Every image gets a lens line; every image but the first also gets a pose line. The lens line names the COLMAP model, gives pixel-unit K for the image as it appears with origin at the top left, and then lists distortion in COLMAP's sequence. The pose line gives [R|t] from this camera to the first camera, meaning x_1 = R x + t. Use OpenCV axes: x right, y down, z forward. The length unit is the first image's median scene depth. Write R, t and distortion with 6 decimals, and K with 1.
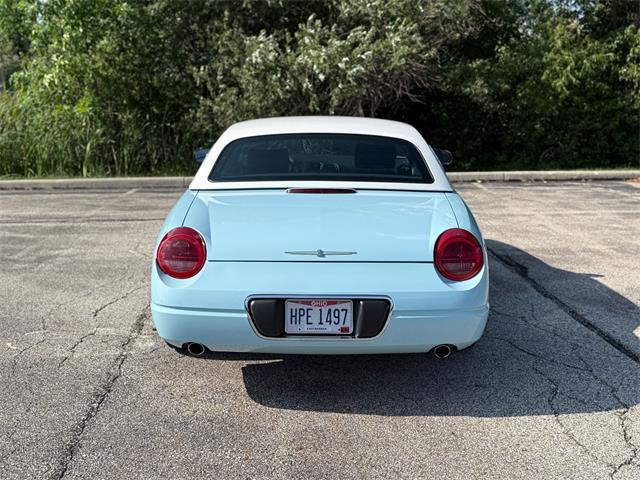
lens RADIAL K [[766.2, 0, 322.7], [0, 766.2, 225.4], [0, 0, 1]] dist [0.055944, 0.000000]
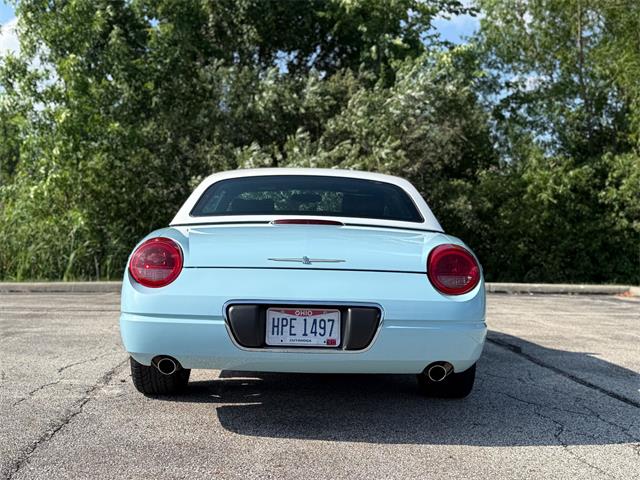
lens RADIAL K [[766.2, 0, 321.0], [0, 766.2, 215.2], [0, 0, 1]] dist [0.055944, 0.000000]
pose [[0.999673, 0.019324, 0.016765, -0.001330], [-0.015932, 0.982975, -0.183049, 0.136007], [-0.020017, 0.182722, 0.982961, 0.063693]]
